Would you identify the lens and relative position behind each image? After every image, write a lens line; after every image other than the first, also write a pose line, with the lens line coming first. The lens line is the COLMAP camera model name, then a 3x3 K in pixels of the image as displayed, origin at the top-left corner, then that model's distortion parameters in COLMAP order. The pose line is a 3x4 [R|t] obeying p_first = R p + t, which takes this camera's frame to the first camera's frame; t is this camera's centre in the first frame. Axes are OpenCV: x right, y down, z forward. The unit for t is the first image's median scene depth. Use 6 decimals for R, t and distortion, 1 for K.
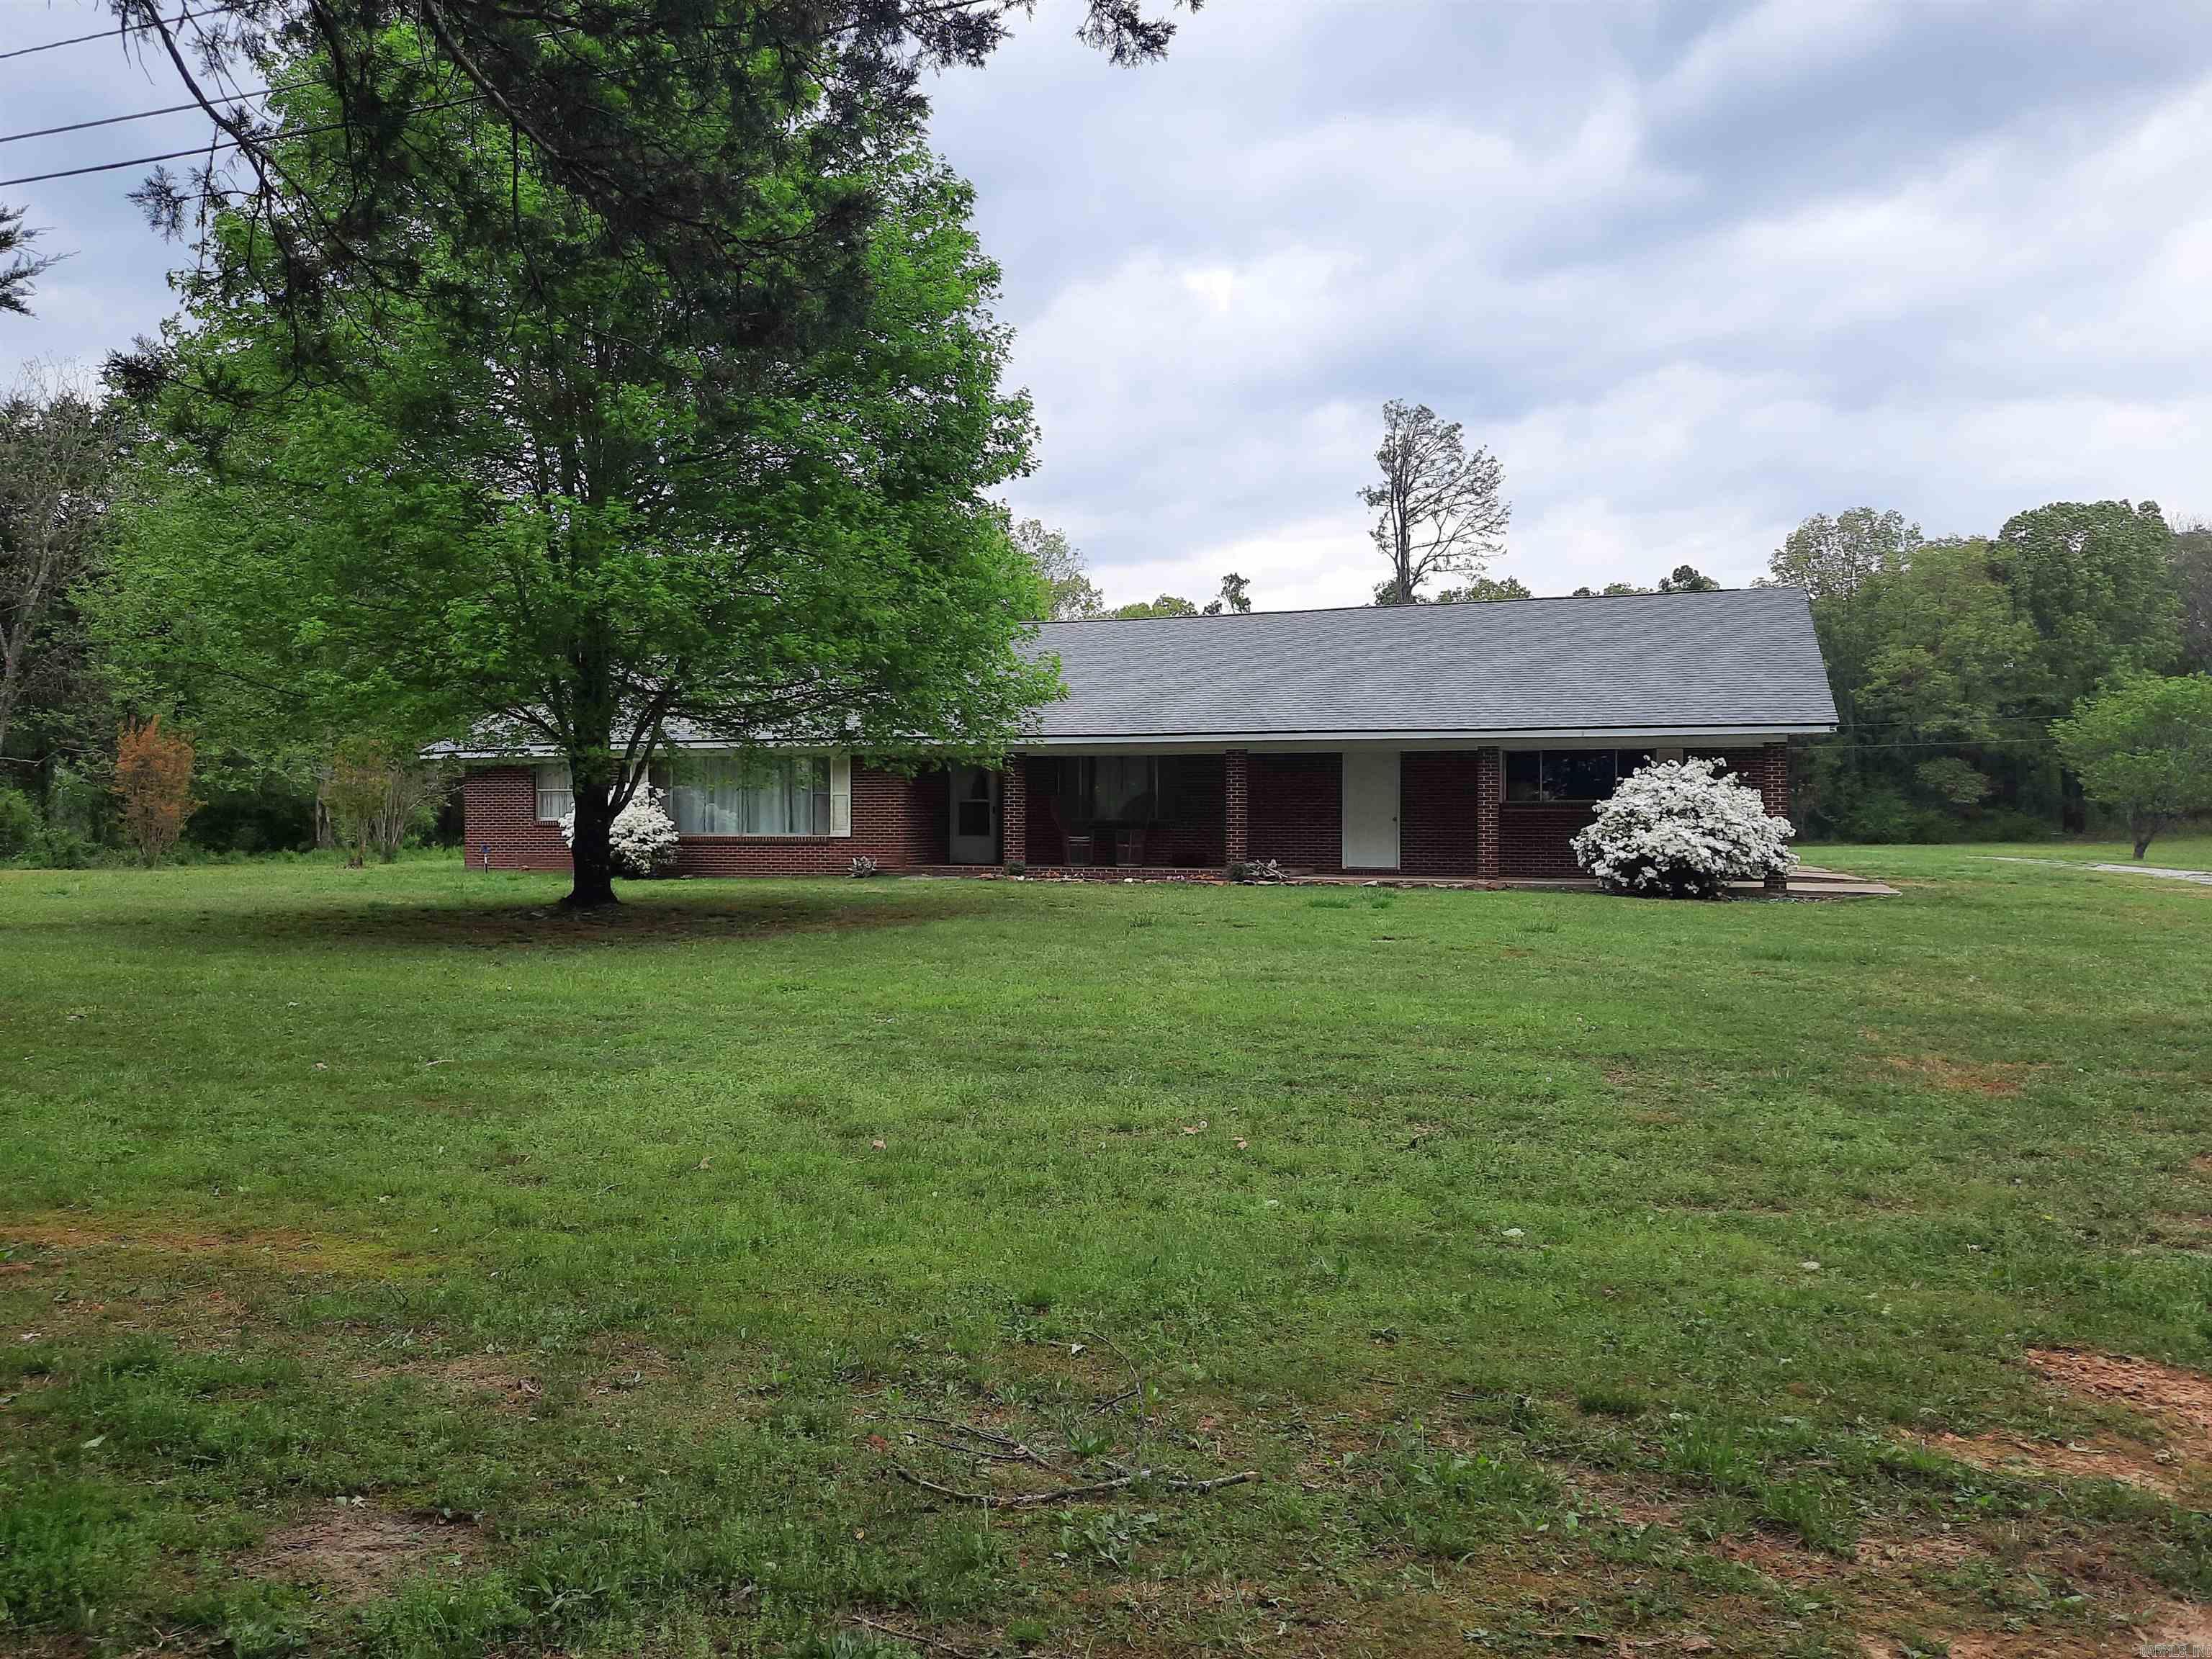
lens RADIAL K [[1642.2, 0, 1118.8], [0, 1642.2, 814.8], [0, 0, 1]] dist [0.054125, -0.043385]
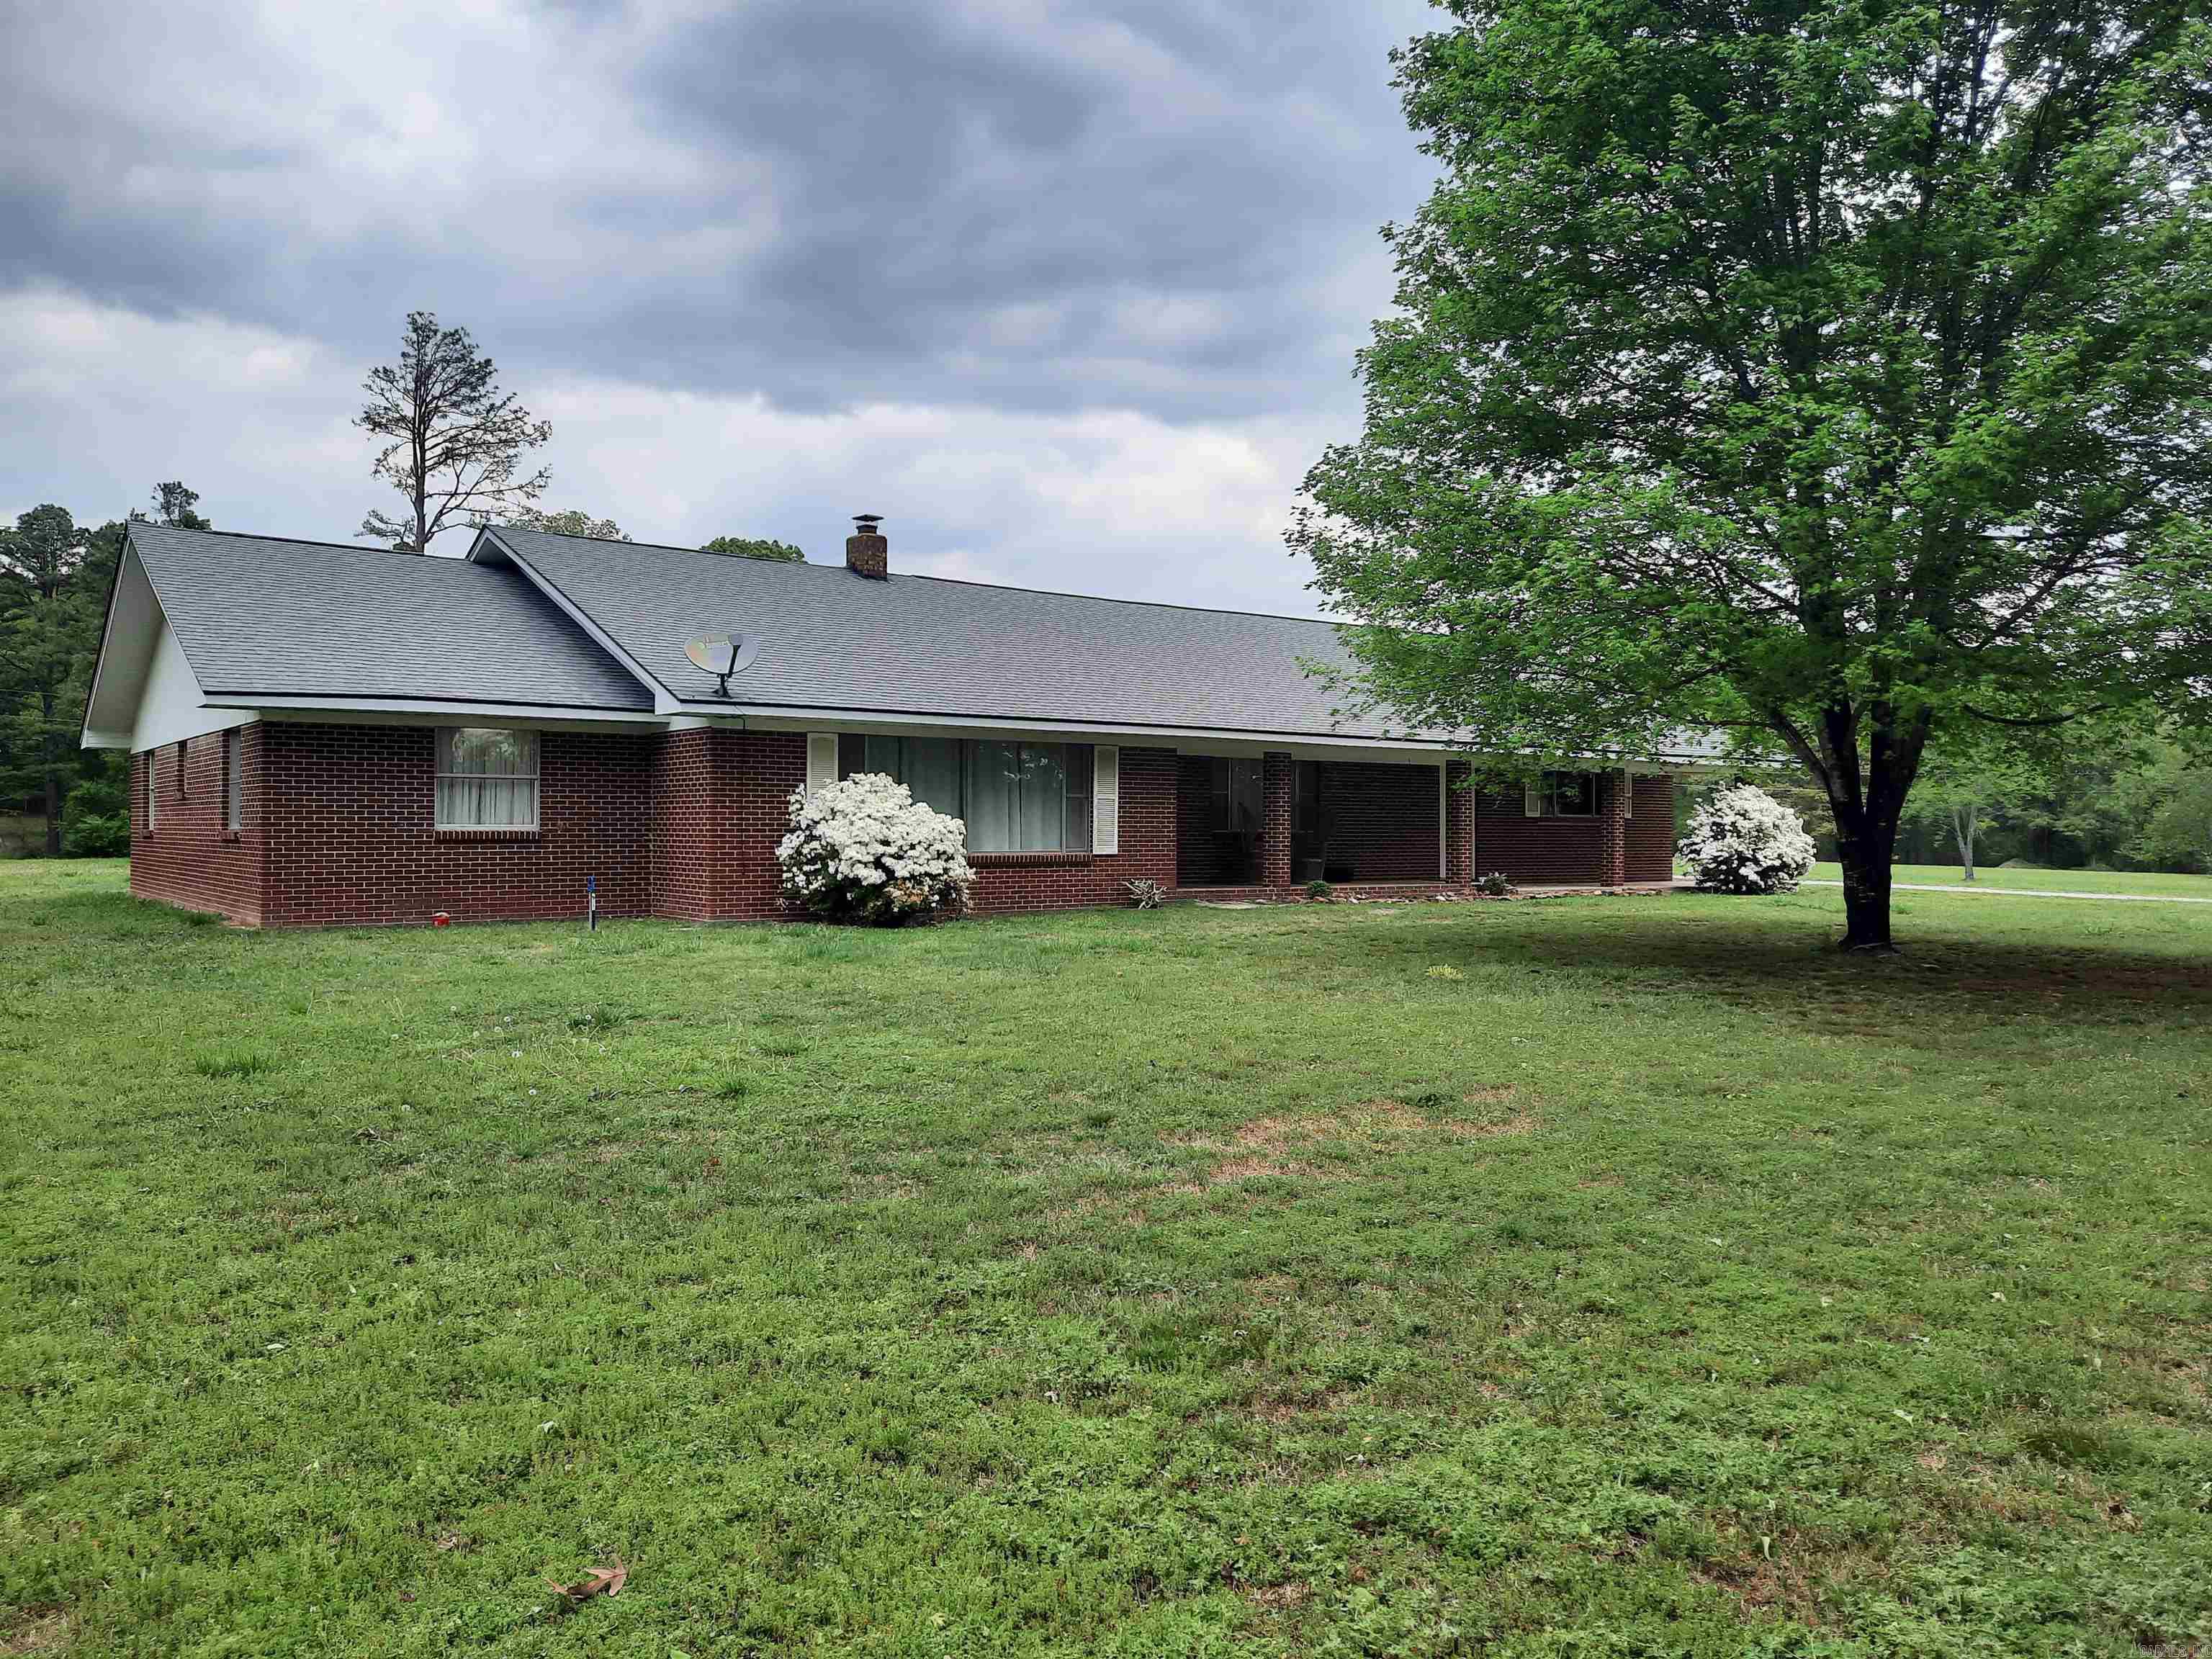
lens RADIAL K [[1604.6, 0, 1106.0], [0, 1604.6, 829.5], [0, 0, 1]] dist [0.053896, -0.047292]
pose [[0.554346, -0.001087, 0.832286, -0.949020], [-0.013331, 0.999859, 0.010186, -0.006859], [-0.832180, -0.016742, 0.554253, 0.720996]]
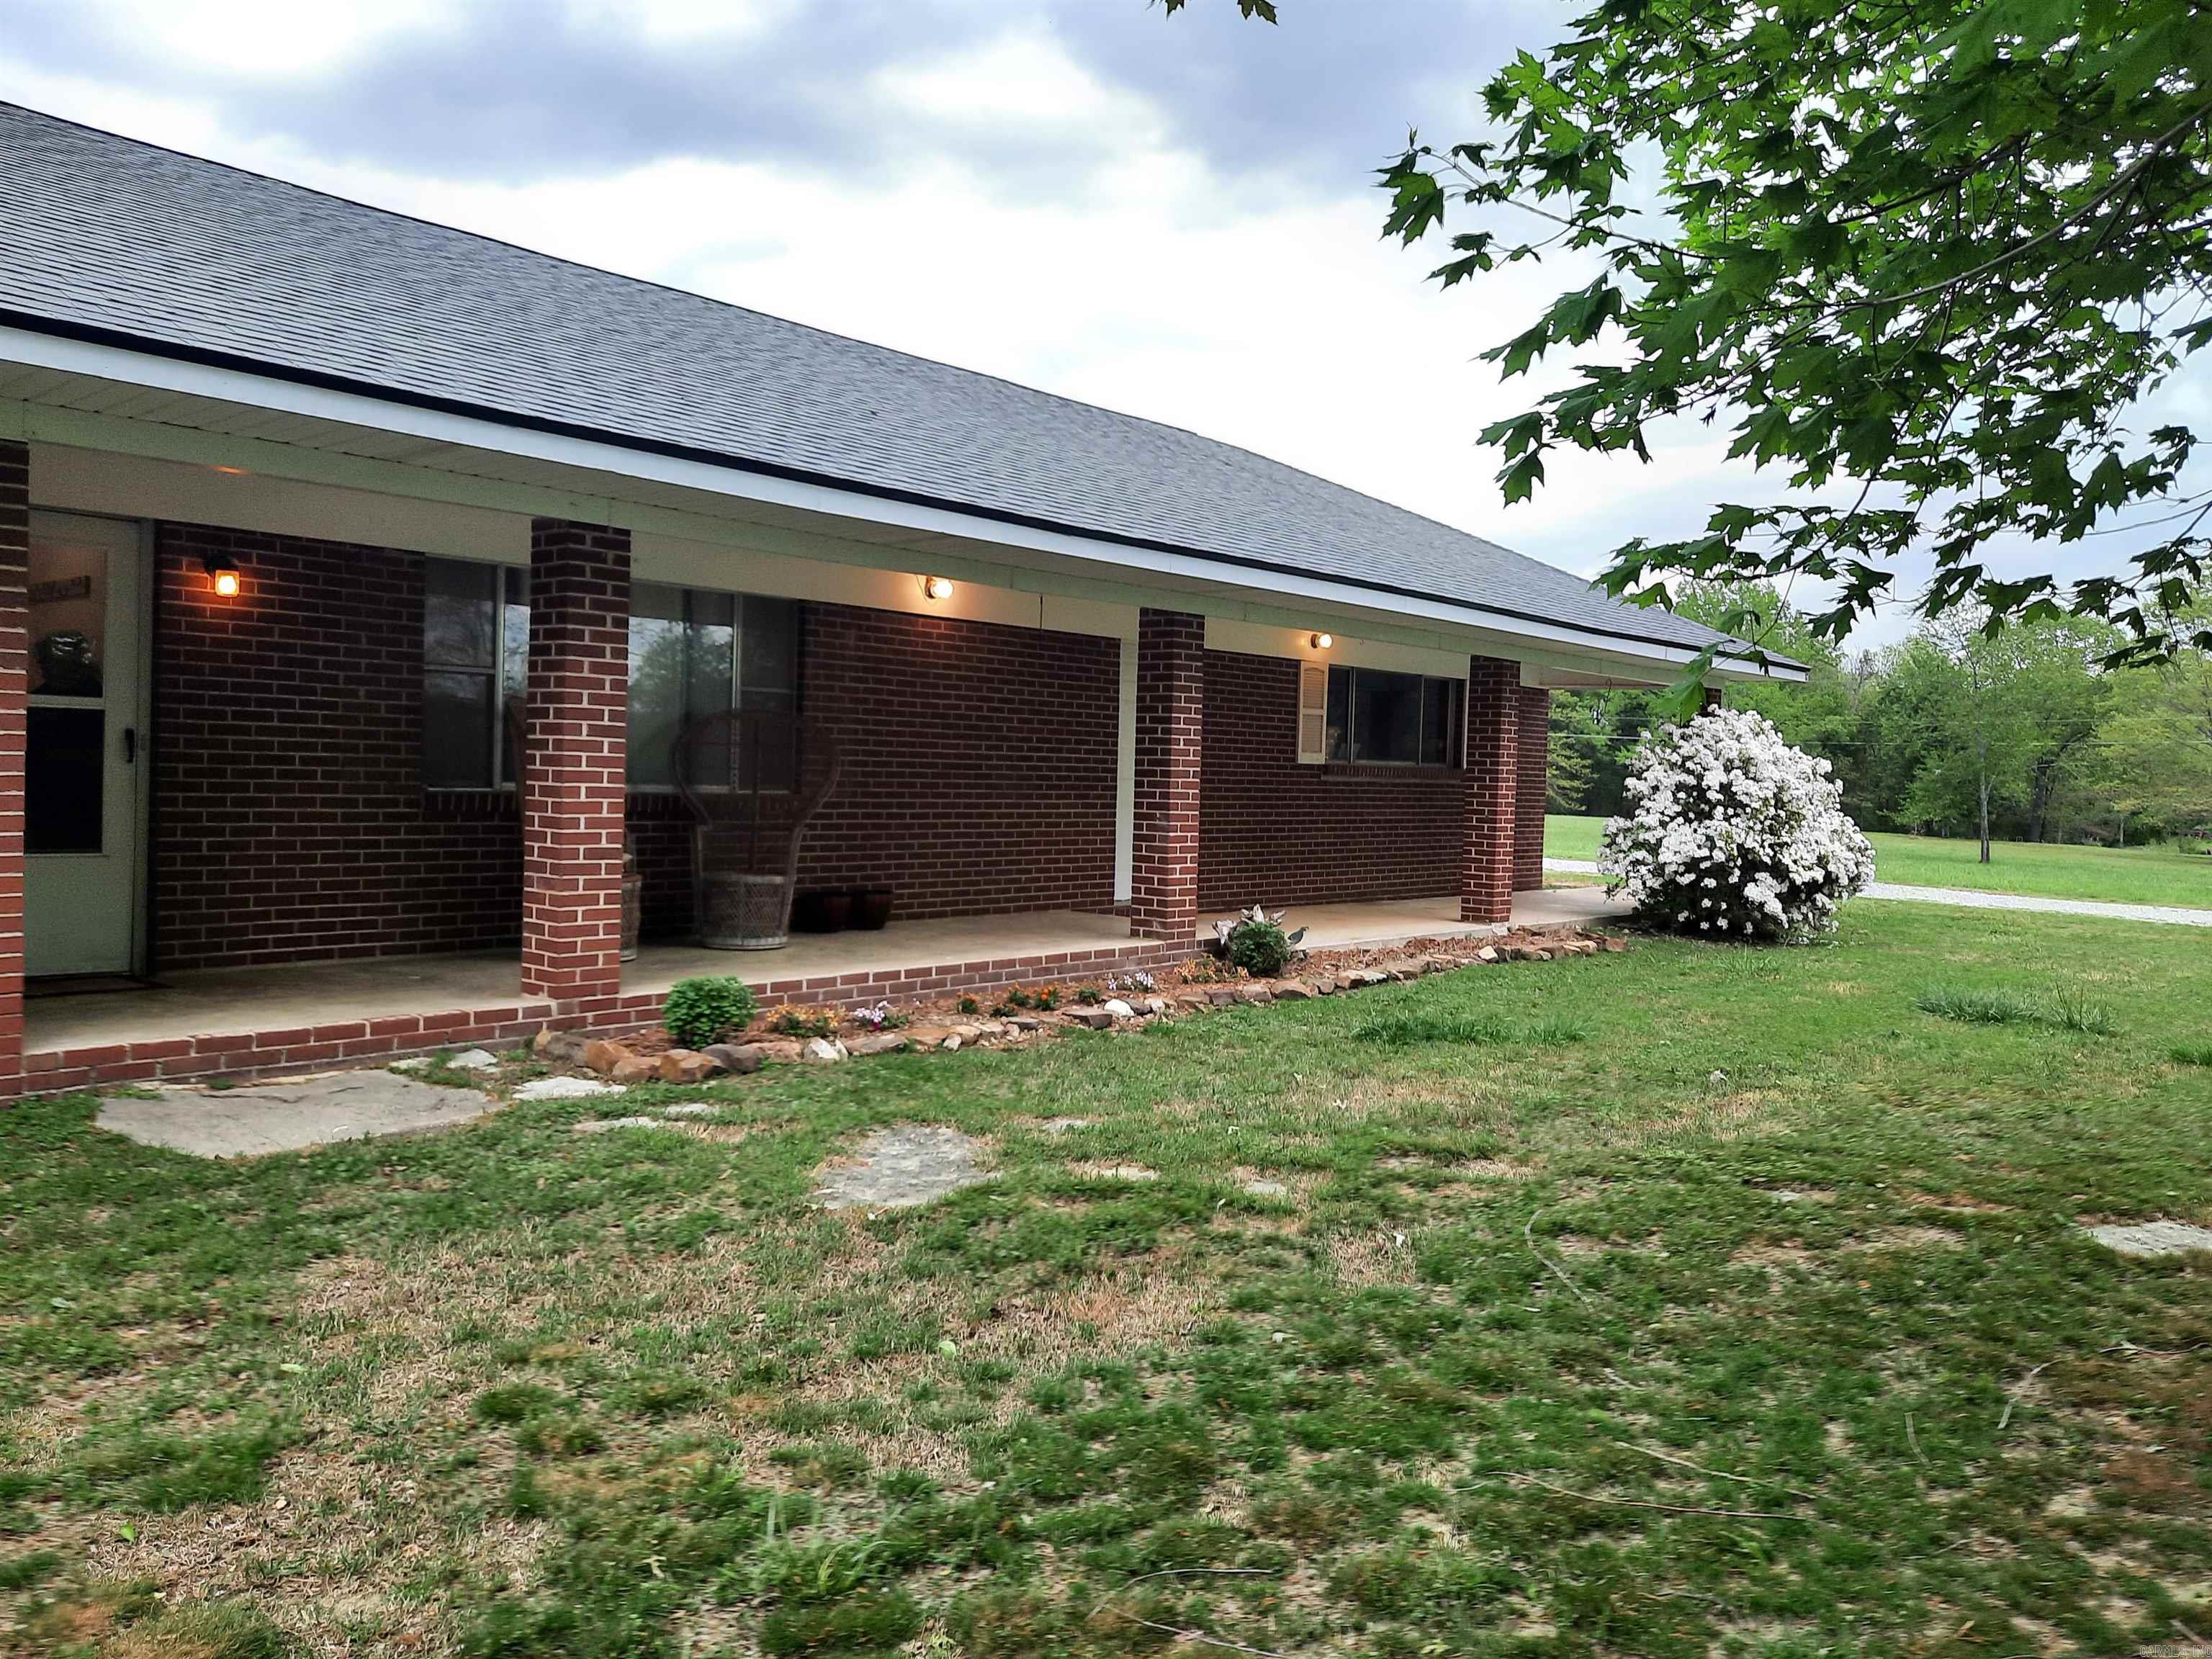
lens RADIAL K [[1642.2, 0, 1118.8], [0, 1642.2, 814.8], [0, 0, 1]] dist [0.054125, -0.043385]
pose [[0.366738, -0.020280, 0.930103, -0.309265], [-0.039712, 0.998510, 0.037430, -0.008994], [-0.929476, -0.050663, 0.365386, 0.981936]]
